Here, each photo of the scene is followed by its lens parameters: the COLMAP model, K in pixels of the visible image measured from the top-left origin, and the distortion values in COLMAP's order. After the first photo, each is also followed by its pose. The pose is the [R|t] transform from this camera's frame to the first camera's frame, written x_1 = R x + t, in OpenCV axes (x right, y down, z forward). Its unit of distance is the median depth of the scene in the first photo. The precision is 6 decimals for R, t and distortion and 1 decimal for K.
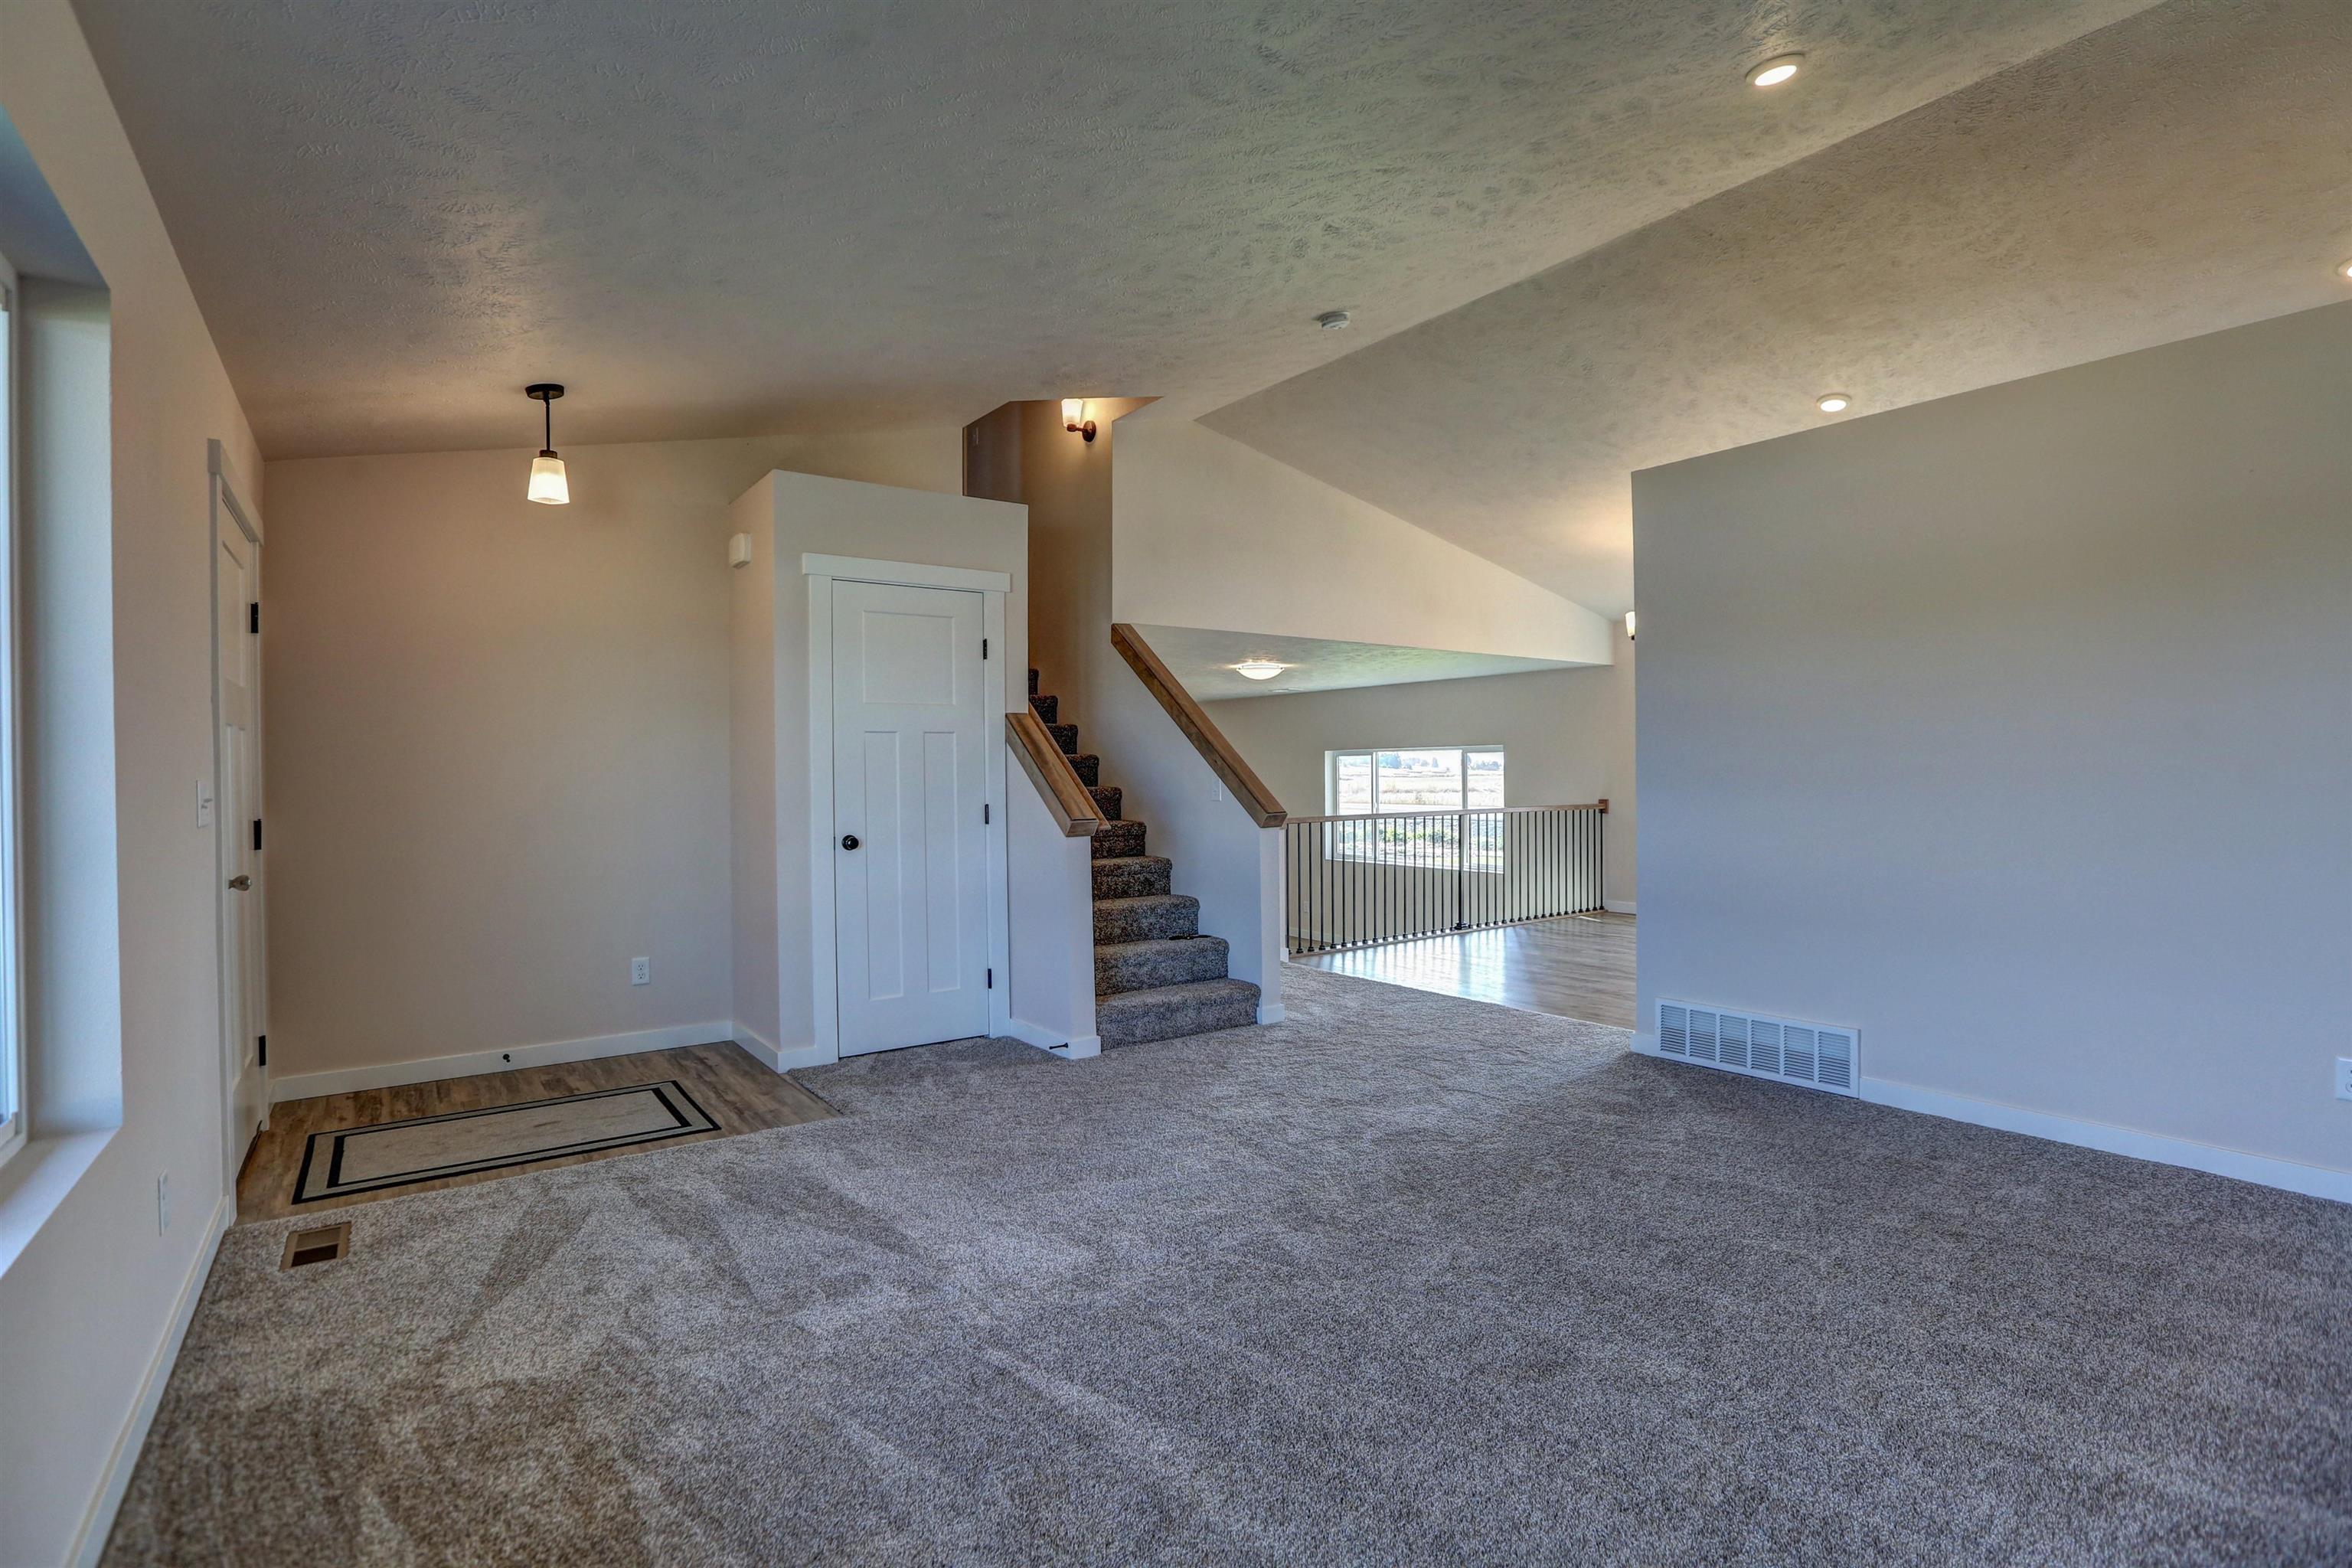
lens RADIAL K [[1093.1, 0, 1177.7], [0, 1093.1, 783.8], [0, 0, 1]] dist [-0.041151, 0.014370]
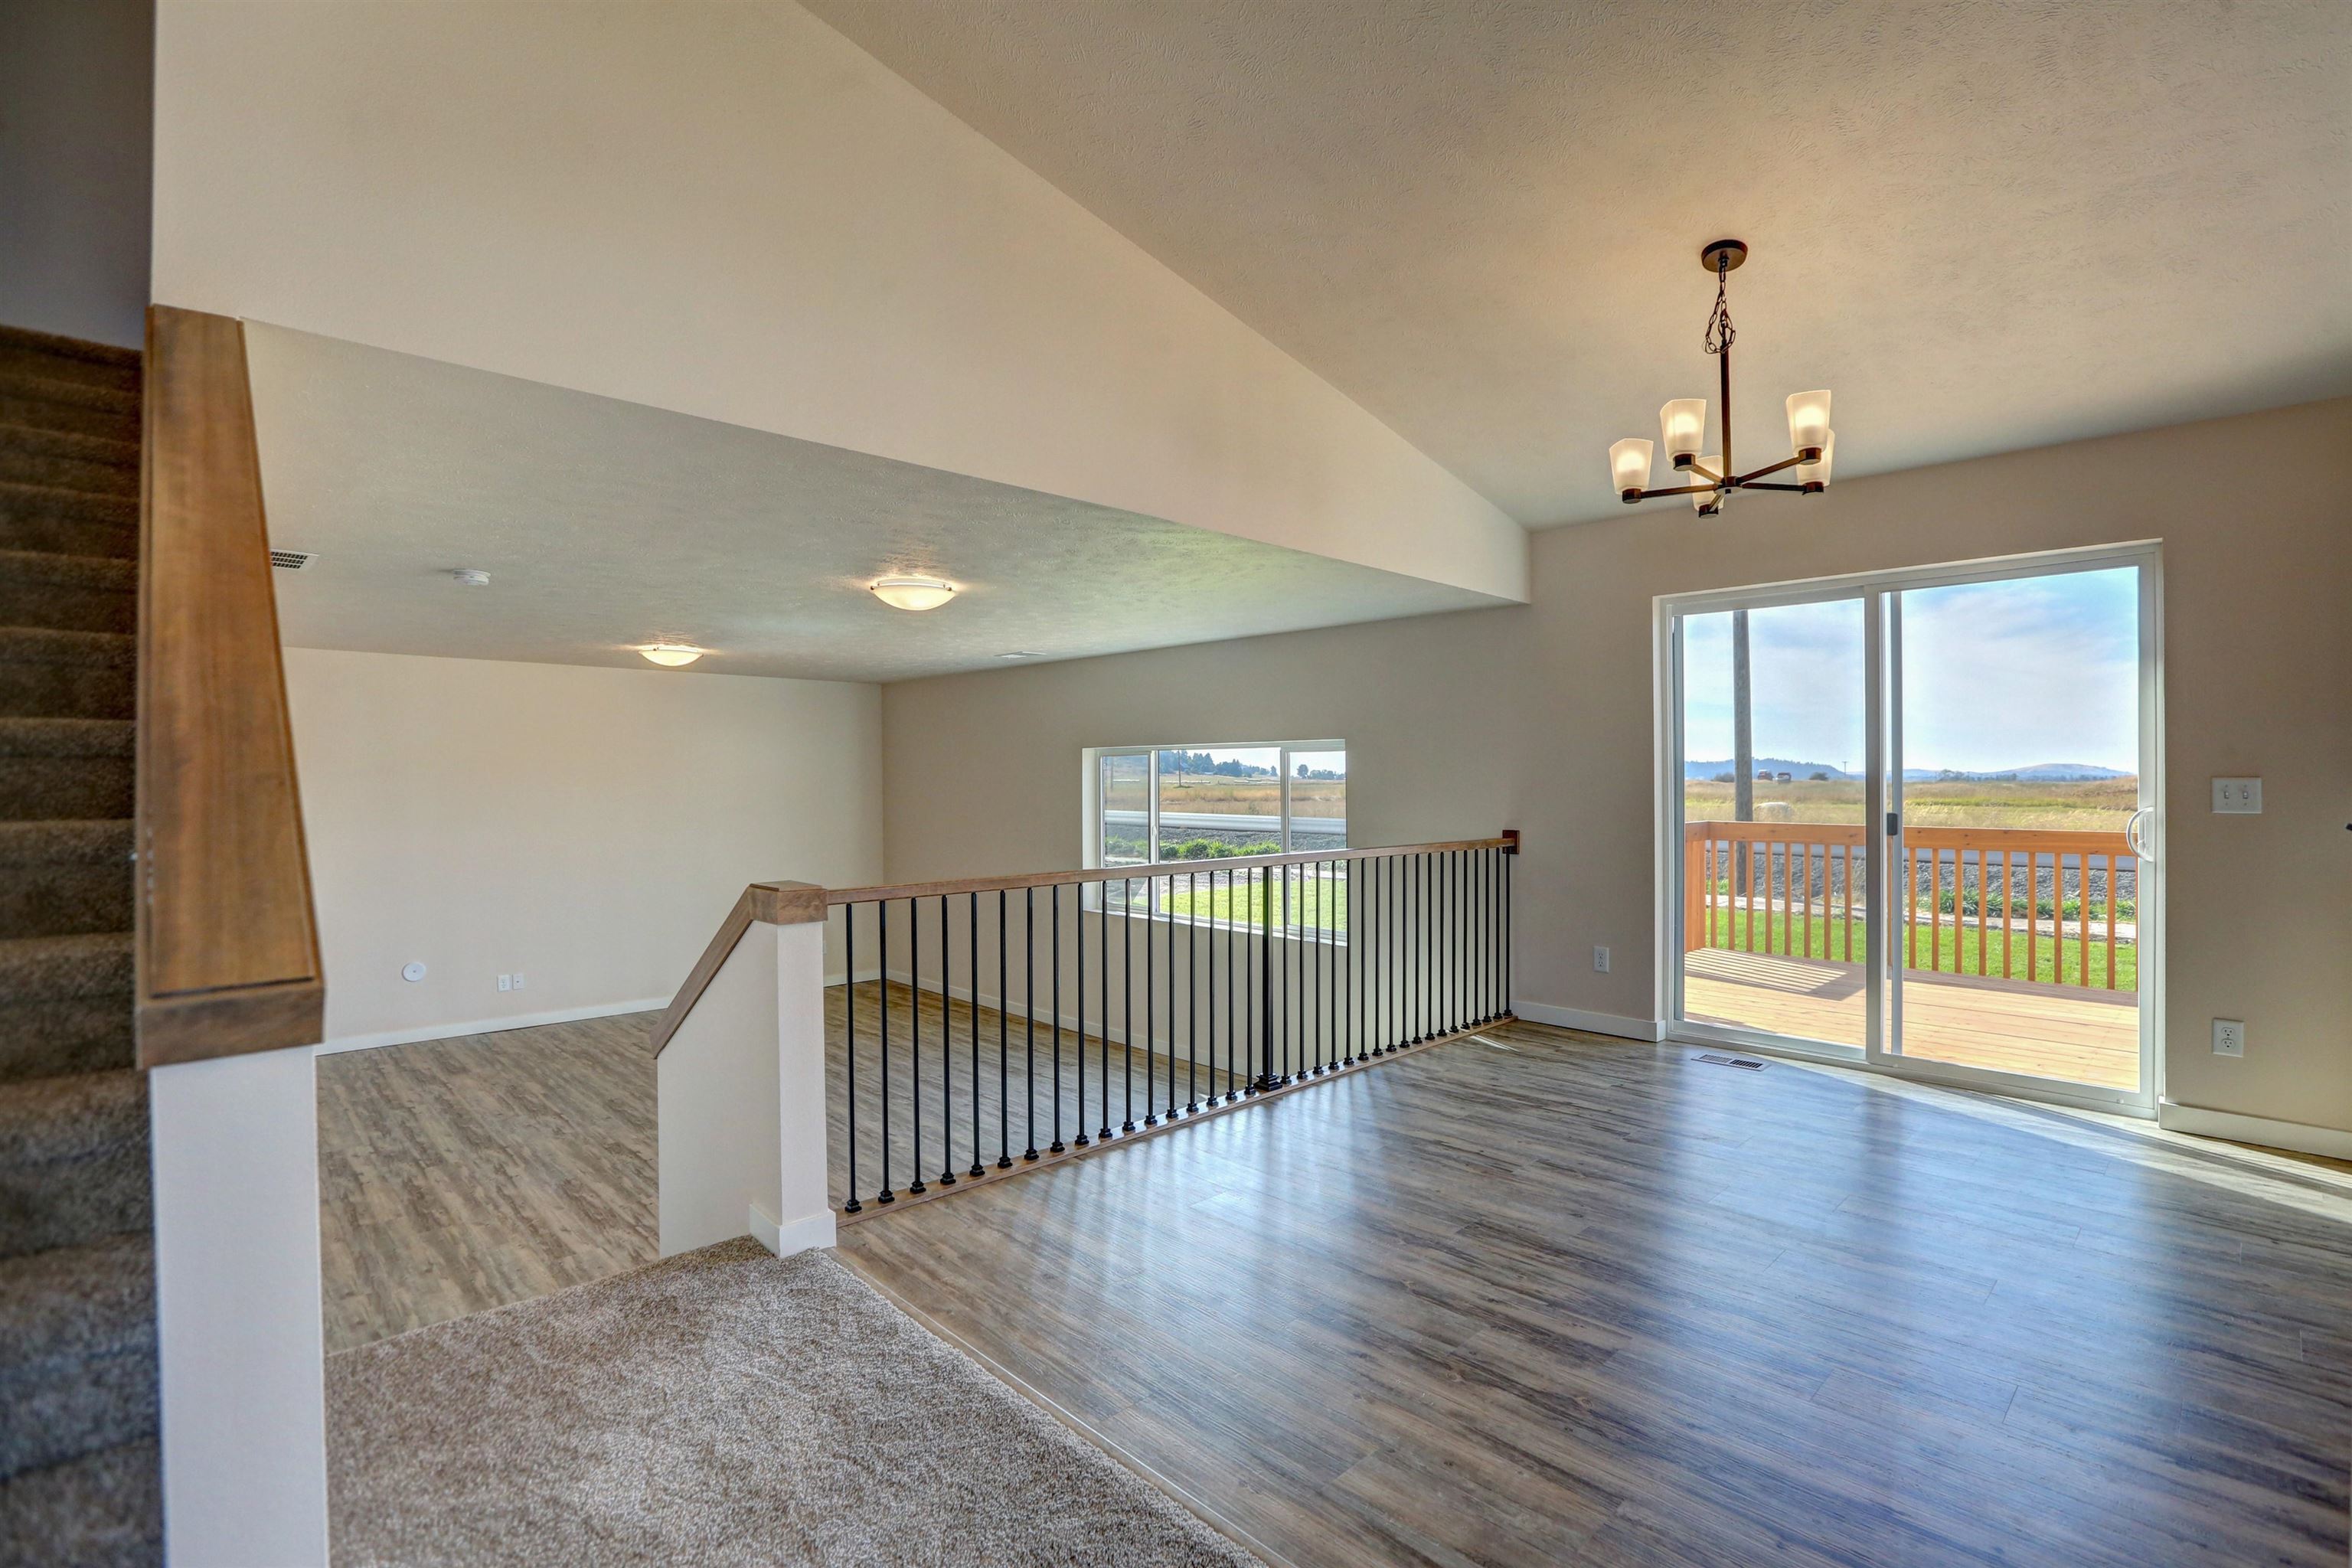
lens RADIAL K [[1093.1, 0, 1189.7], [0, 1093.1, 791.3], [0, 0, 1]] dist [-0.041151, 0.014370]
pose [[0.988463, 0.008584, 0.151216, 0.148325], [-0.008612, 0.999963, -0.000465, -0.006126], [-0.151215, -0.000843, 0.988501, 0.508858]]
